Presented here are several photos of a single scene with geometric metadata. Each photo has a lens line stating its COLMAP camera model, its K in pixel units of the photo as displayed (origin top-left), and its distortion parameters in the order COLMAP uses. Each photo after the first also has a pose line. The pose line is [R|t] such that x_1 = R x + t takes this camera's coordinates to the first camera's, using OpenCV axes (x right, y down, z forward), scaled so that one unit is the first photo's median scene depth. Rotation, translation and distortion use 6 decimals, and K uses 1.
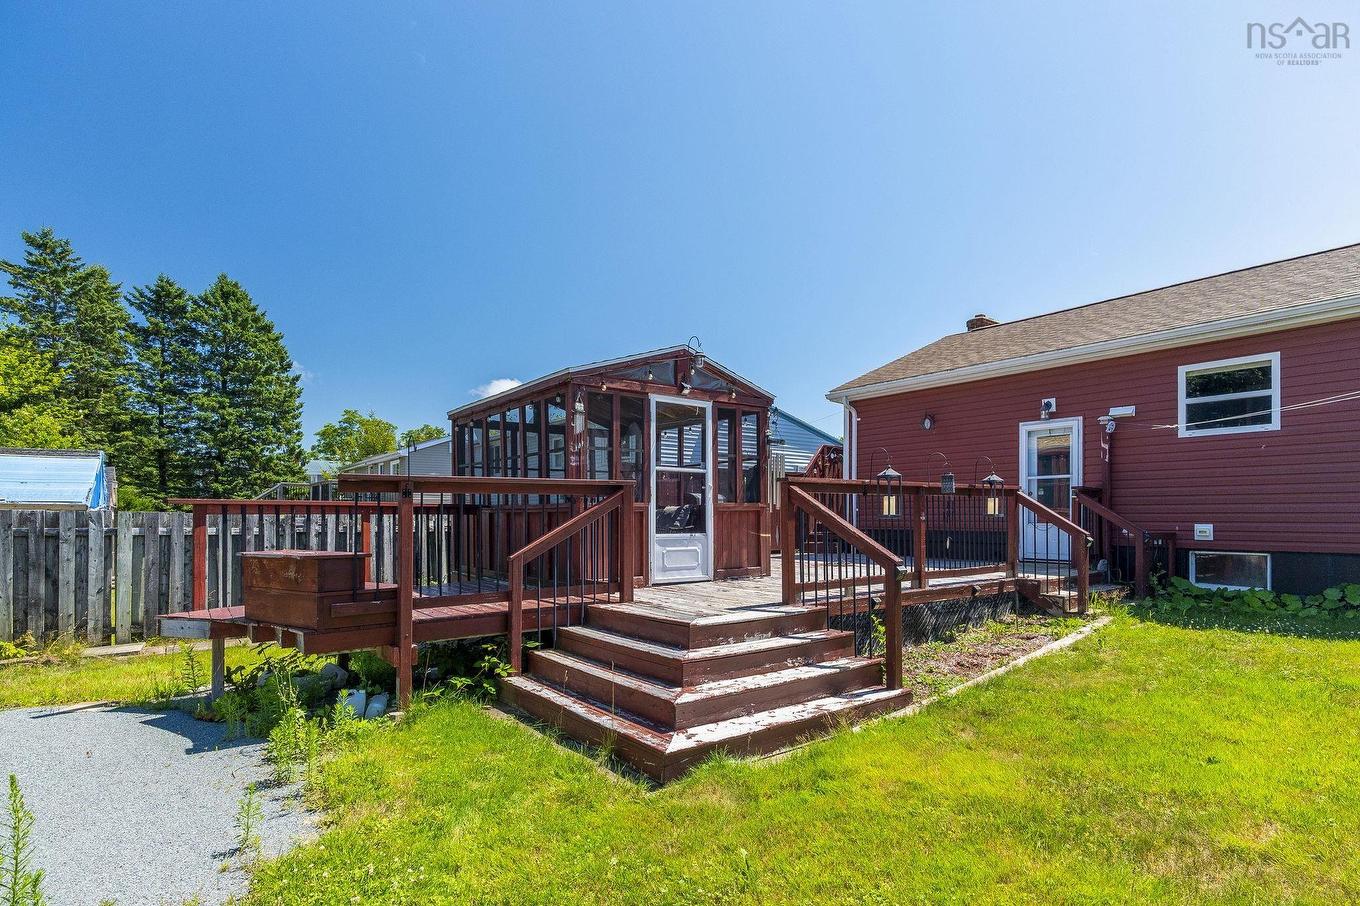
lens RADIAL K [[673.1, 0, 699.6], [0, 673.1, 506.5], [0, 0, 1]] dist [-0.006232, 0.003728]
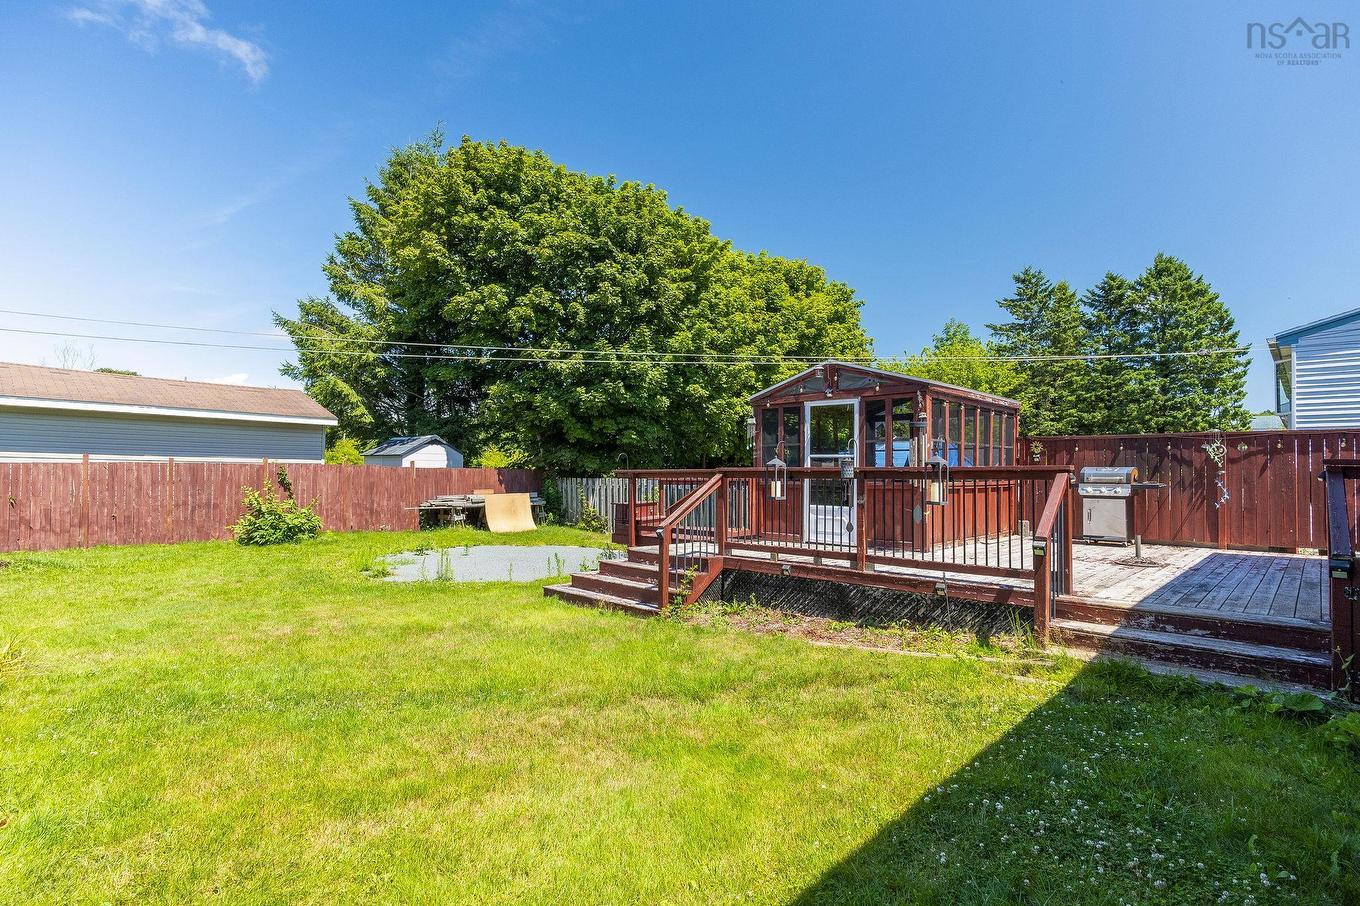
lens RADIAL K [[673.1, 0, 683.7], [0, 673.1, 453.4], [0, 0, 1]] dist [-0.006232, 0.003728]
pose [[0.125594, -0.015961, -0.991953, 0.284317], [-0.002869, 0.999861, -0.016451, -0.008443], [0.992078, 0.004912, 0.125531, 0.129655]]
